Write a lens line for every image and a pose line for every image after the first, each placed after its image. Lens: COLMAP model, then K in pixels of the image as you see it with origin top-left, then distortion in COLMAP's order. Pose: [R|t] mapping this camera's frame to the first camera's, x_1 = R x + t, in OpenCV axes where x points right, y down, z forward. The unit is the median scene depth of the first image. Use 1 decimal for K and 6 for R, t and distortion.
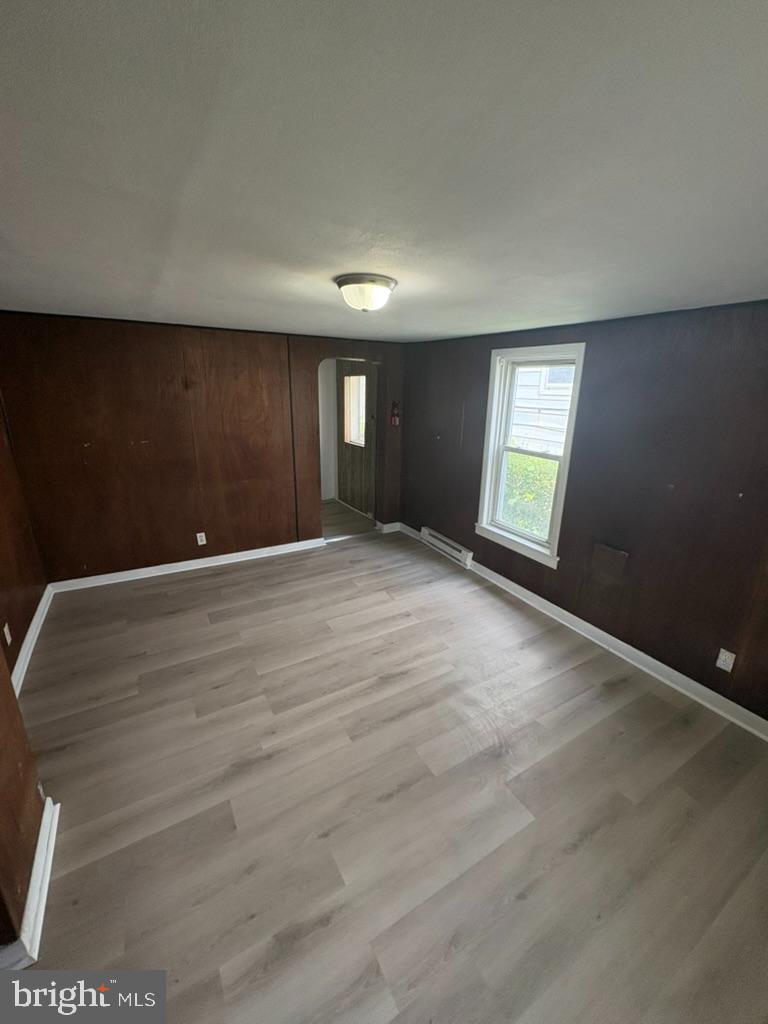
lens RADIAL K [[410.0, 0, 383.5], [0, 410.0, 506.4], [0, 0, 1]] dist [0.002088, -0.000623]
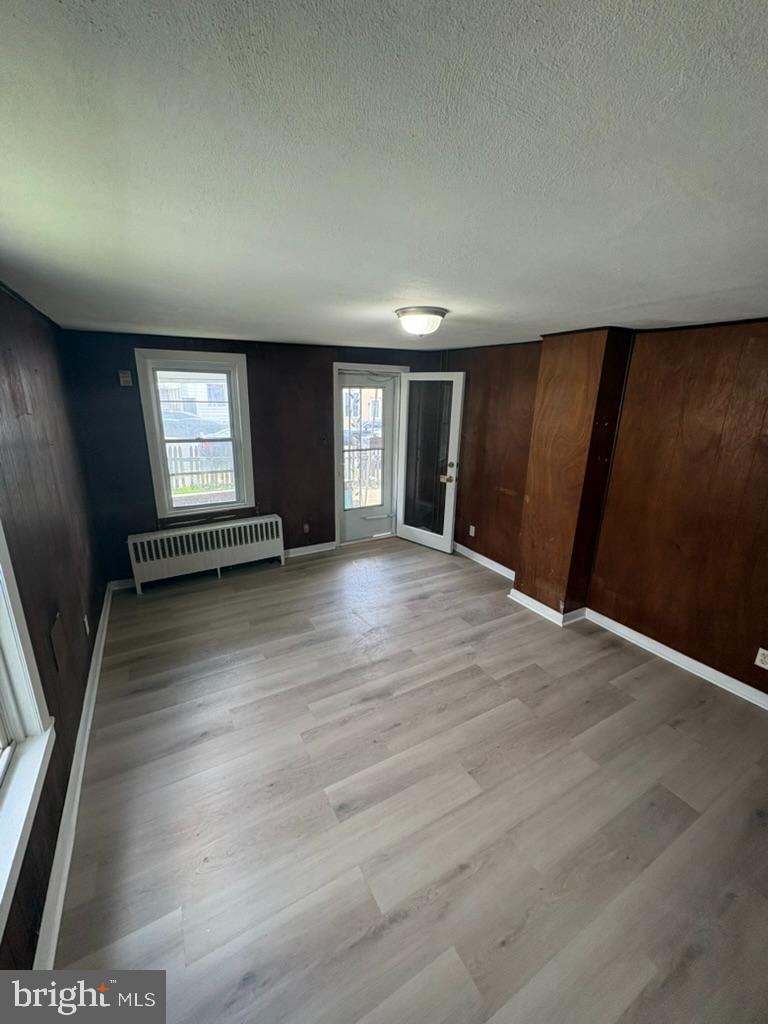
lens RADIAL K [[410.0, 0, 382.7], [0, 410.0, 515.7], [0, 0, 1]] dist [0.002088, -0.000623]
pose [[-0.998879, -0.046428, 0.009201, 0.021550], [-0.033904, 0.837507, 0.545374, -0.447266], [-0.033027, 0.544450, -0.838143, 1.506327]]
